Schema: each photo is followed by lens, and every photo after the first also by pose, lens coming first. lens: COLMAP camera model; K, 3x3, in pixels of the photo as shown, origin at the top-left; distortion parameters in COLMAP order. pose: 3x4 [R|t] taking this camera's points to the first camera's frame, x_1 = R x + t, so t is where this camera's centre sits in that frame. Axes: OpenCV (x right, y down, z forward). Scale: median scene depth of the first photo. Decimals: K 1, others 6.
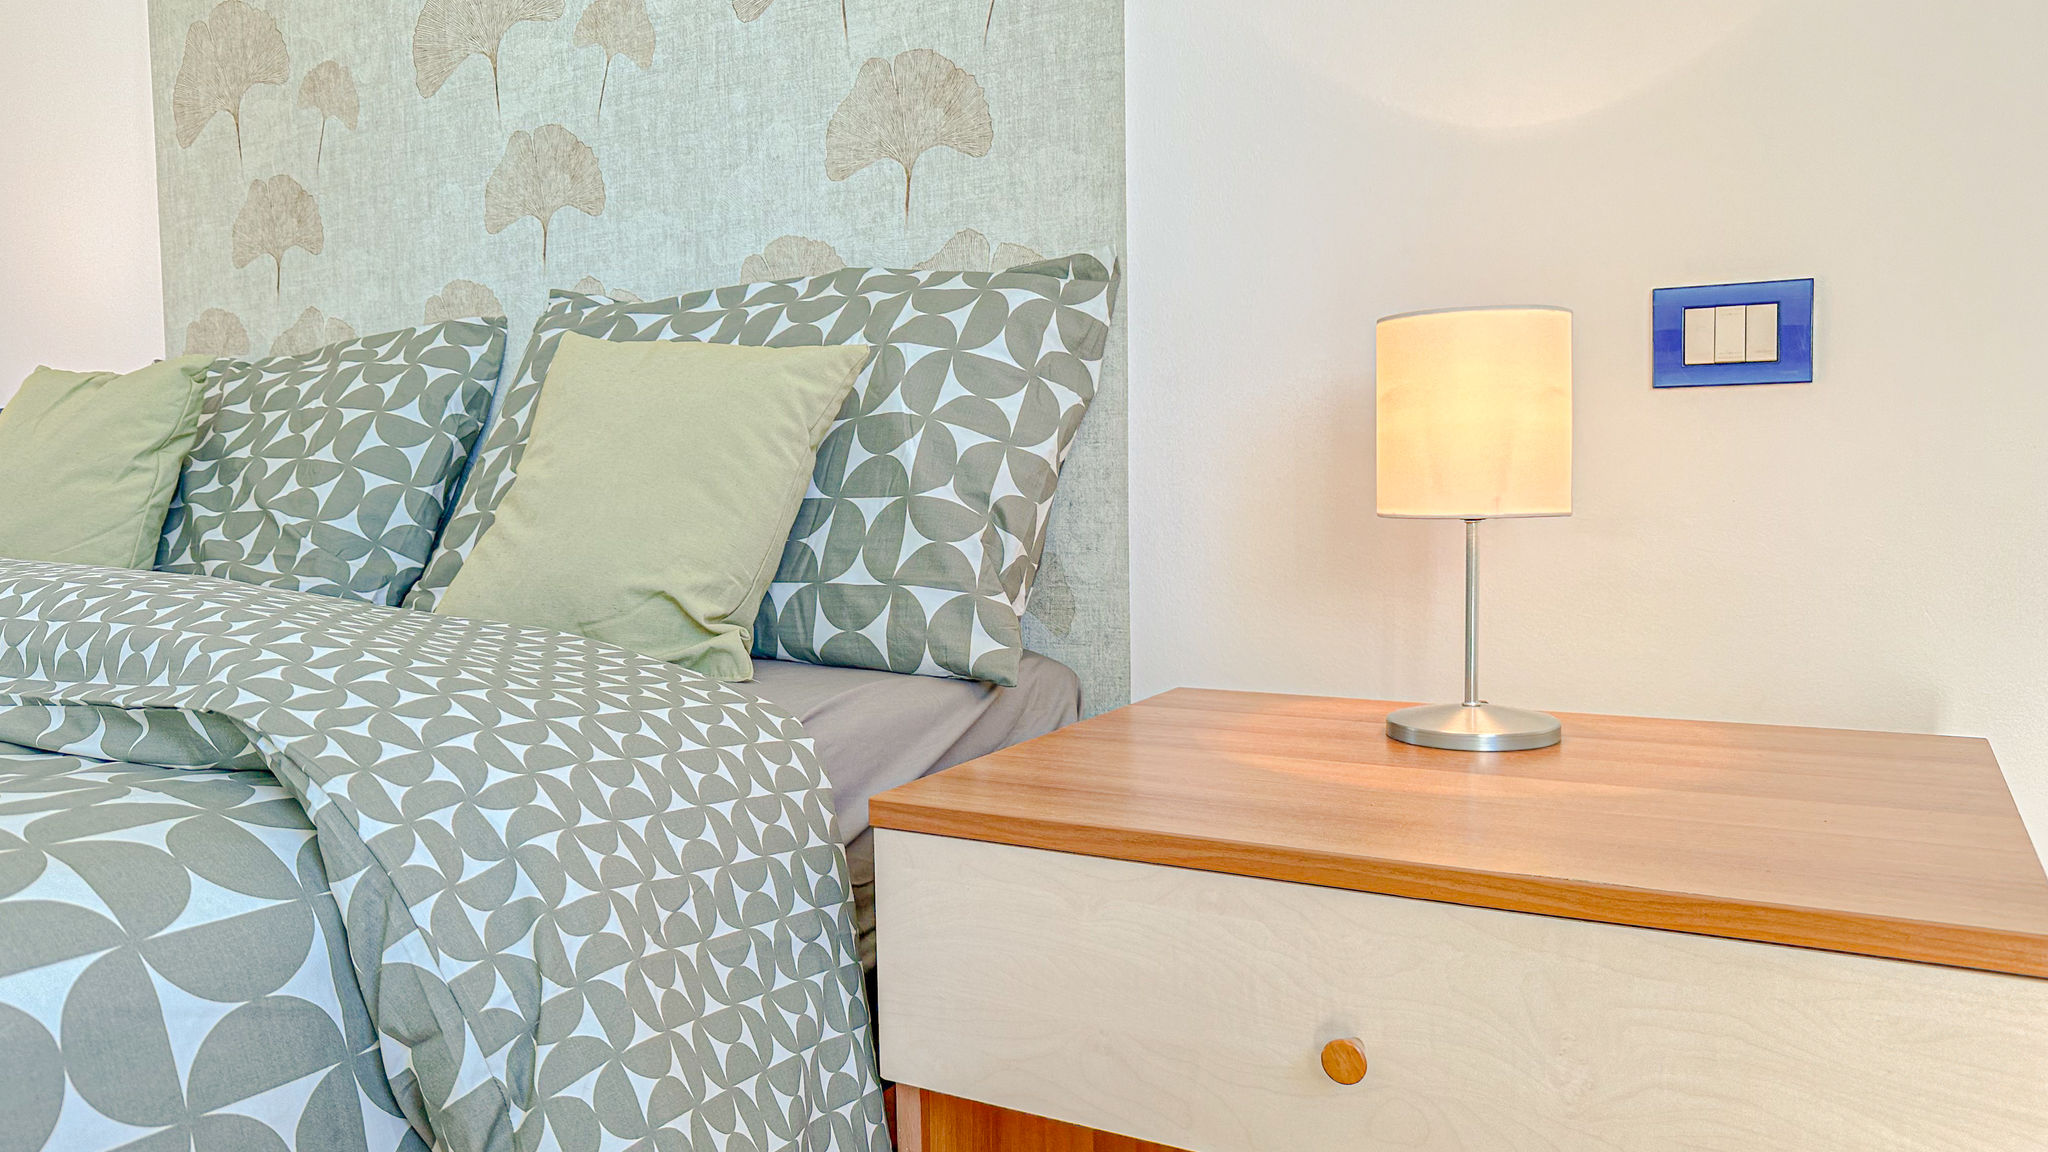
lens RADIAL K [[1450.3, 0, 1020.7], [0, 1450.3, 590.3], [0, 0, 1]] dist [-0.005340, -0.006175]
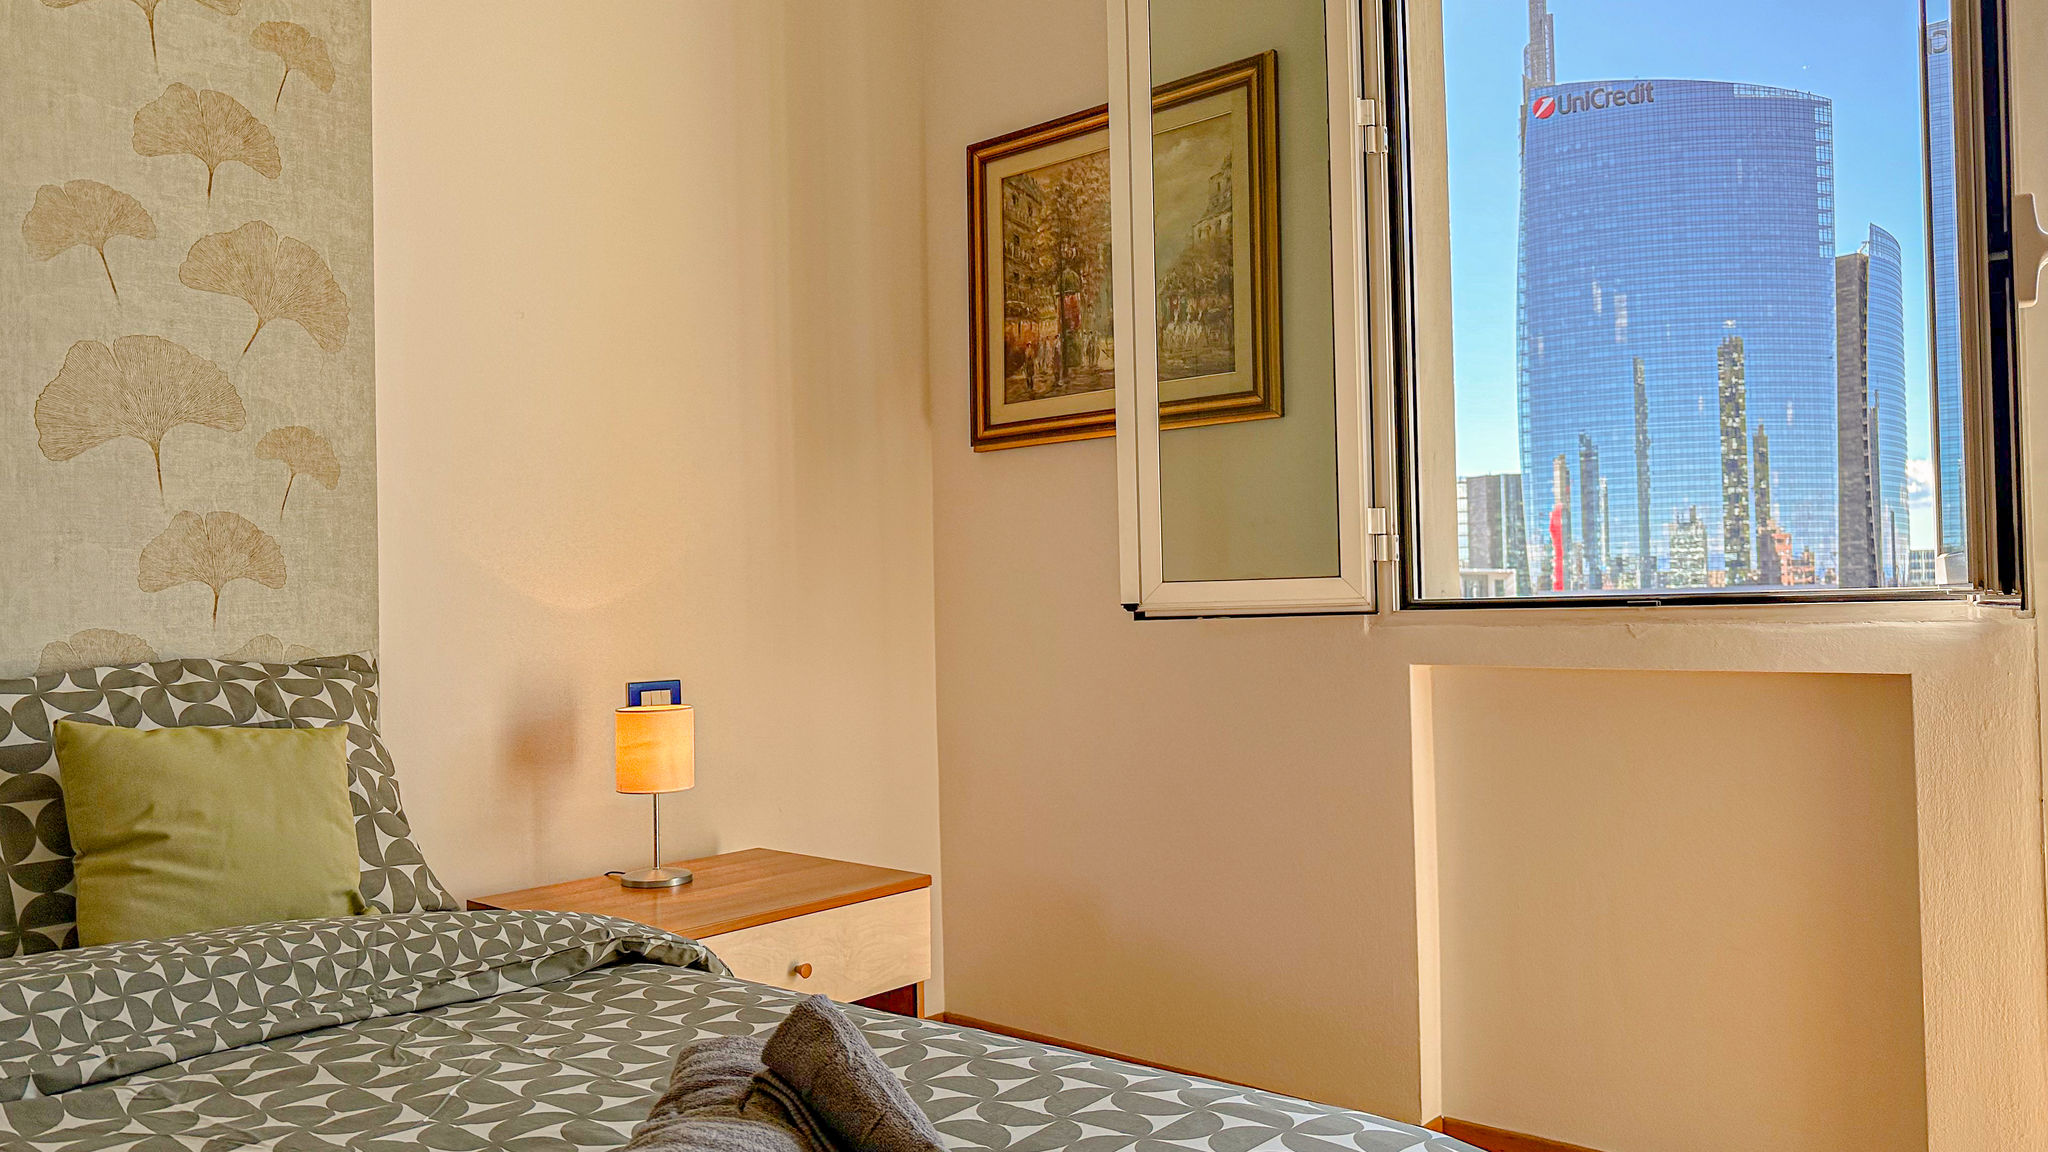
lens RADIAL K [[1459.2, 0, 1017.4], [0, 1459.2, 584.4], [0, 0, 1]] dist [-0.006311, -0.005952]
pose [[0.196790, 0.026375, 0.980091, -1.497511], [0.098082, 0.994094, -0.046445, -0.167518], [-0.975527, 0.105269, 0.193041, -0.070145]]
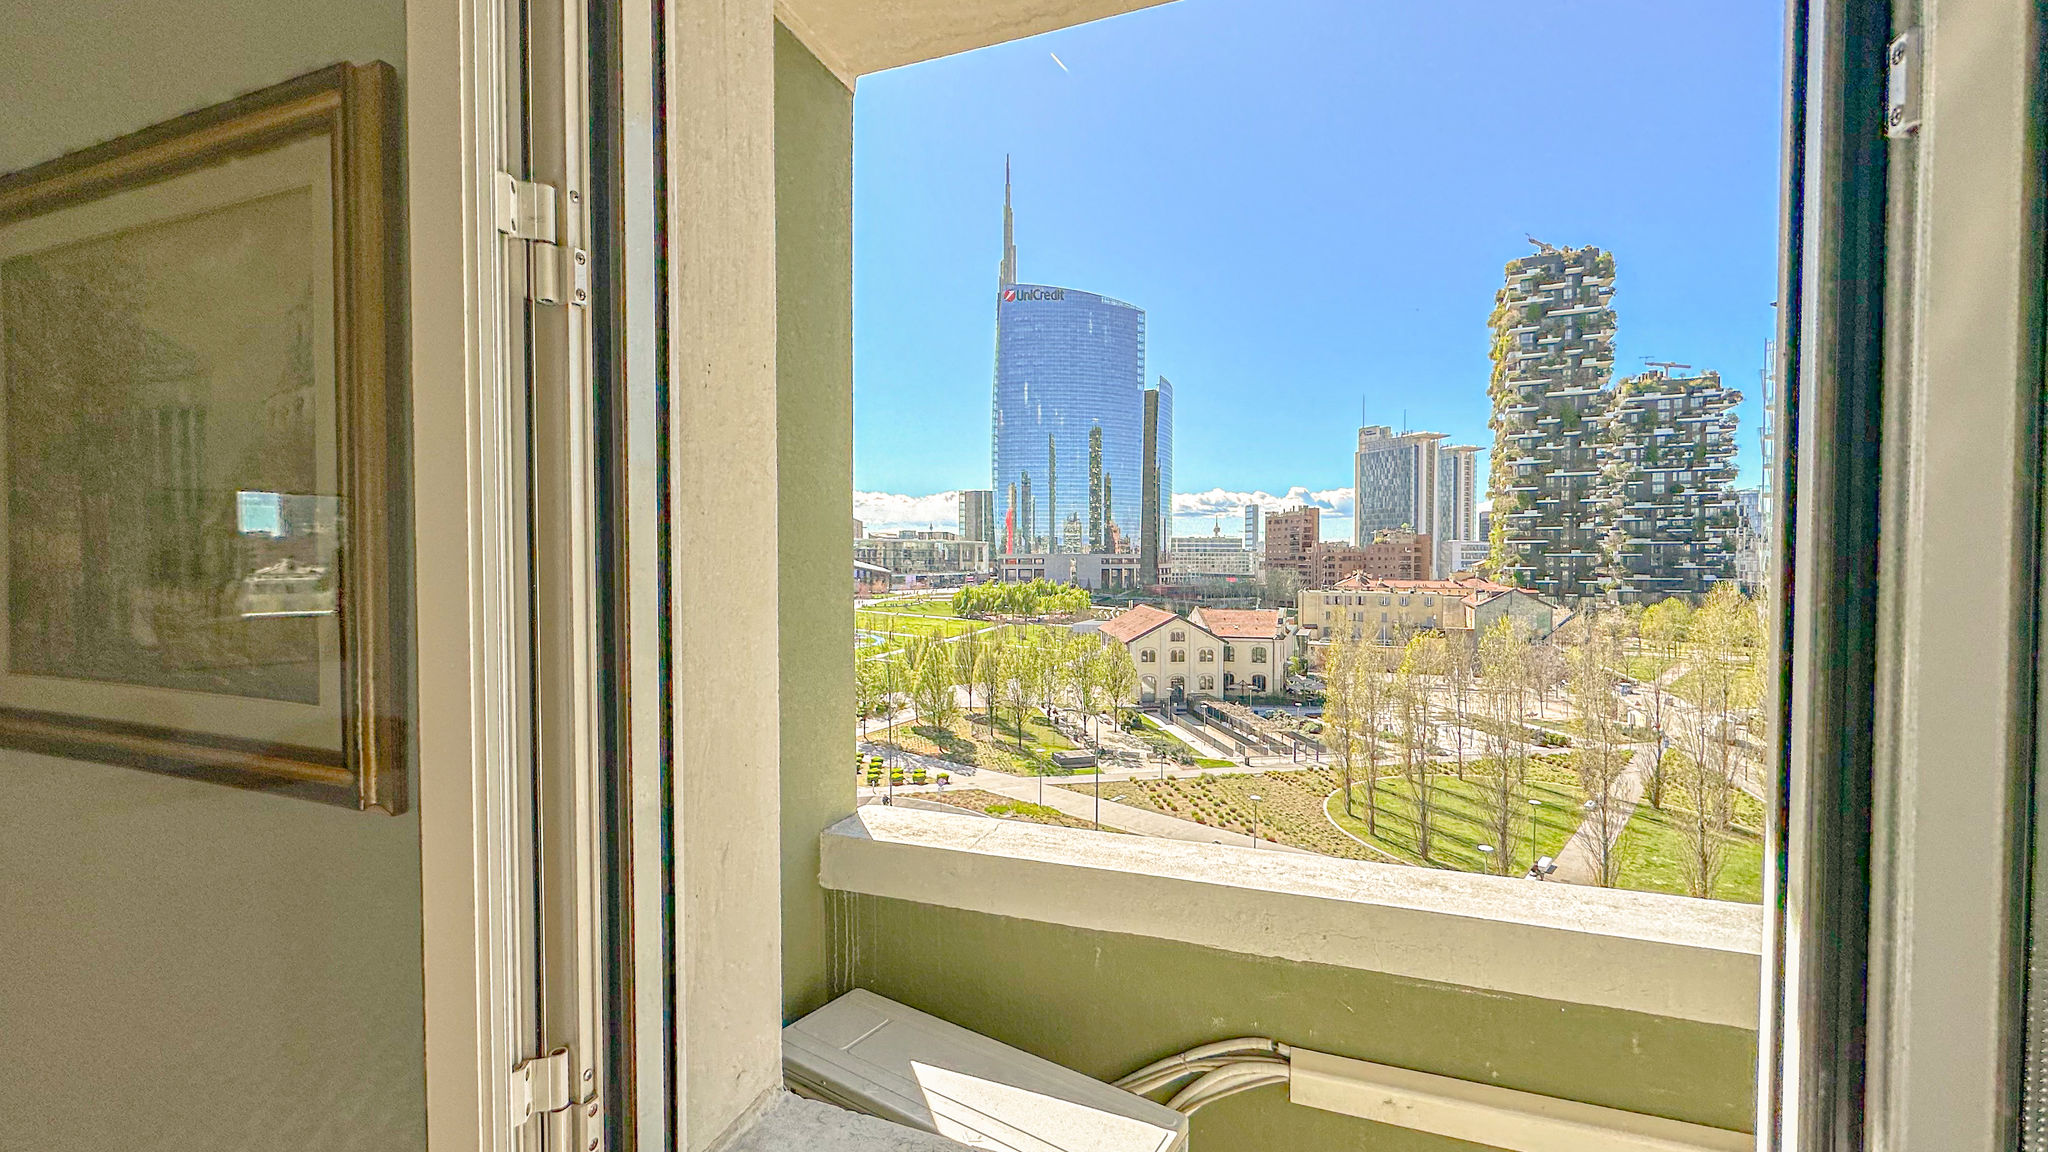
lens RADIAL K [[818.8, 0, 1022.4], [0, 818.8, 578.2], [0, 0, 1]] dist [-0.001665, -0.000168]
pose [[-0.172283, -0.011583, 0.984979, -0.080301], [0.081882, 0.996302, 0.026038, -0.596614], [-0.981638, 0.085138, -0.170698, -0.403049]]
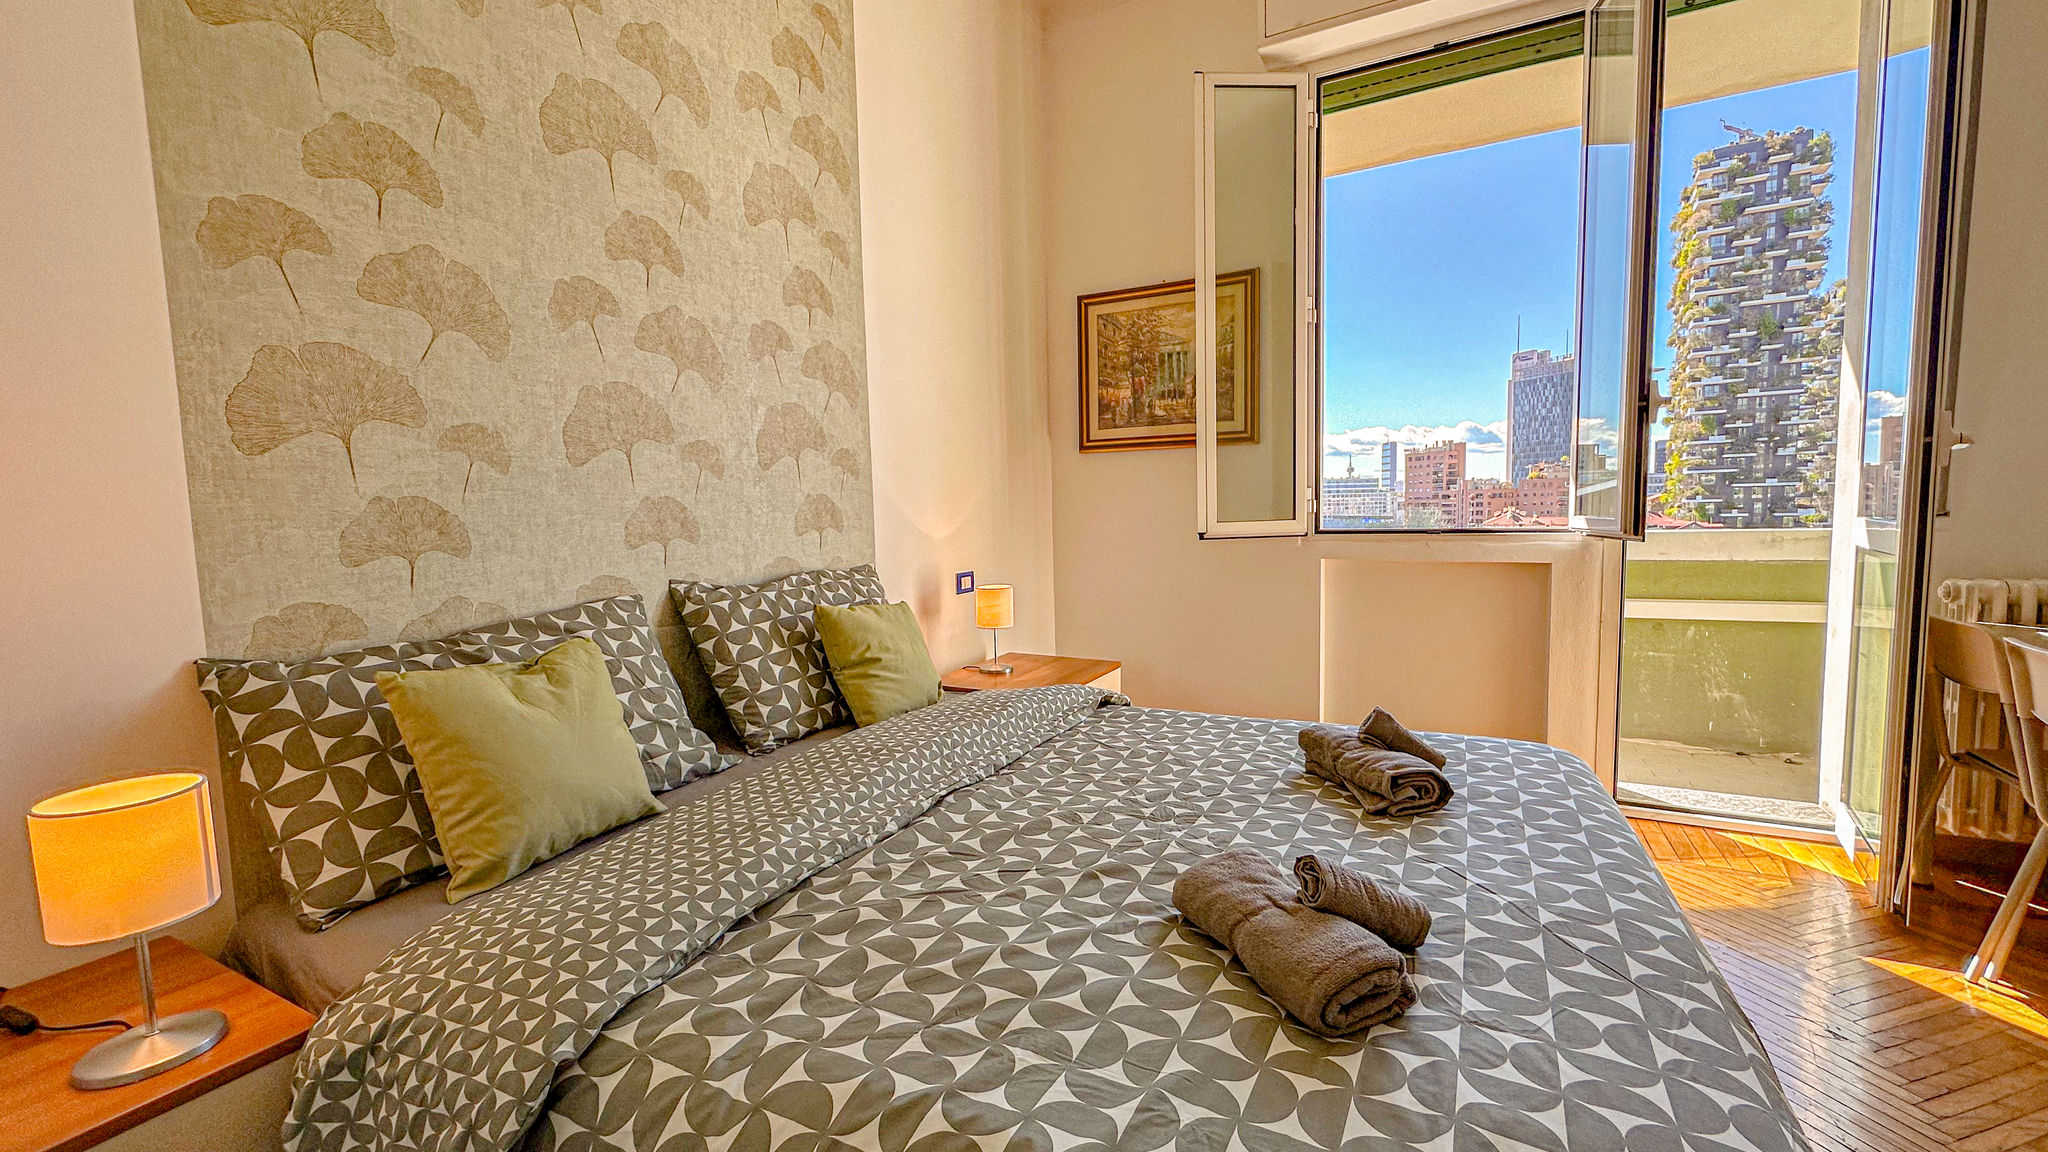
lens RADIAL K [[814.4, 0, 1024.4], [0, 814.4, 577.2], [0, 0, 1]] dist [-0.002692, -0.000167]
pose [[-0.025824, -0.072891, 0.997006, -1.870044], [0.105184, 0.991604, 0.075221, -0.317556], [-0.994117, 0.106811, -0.017940, 0.712527]]
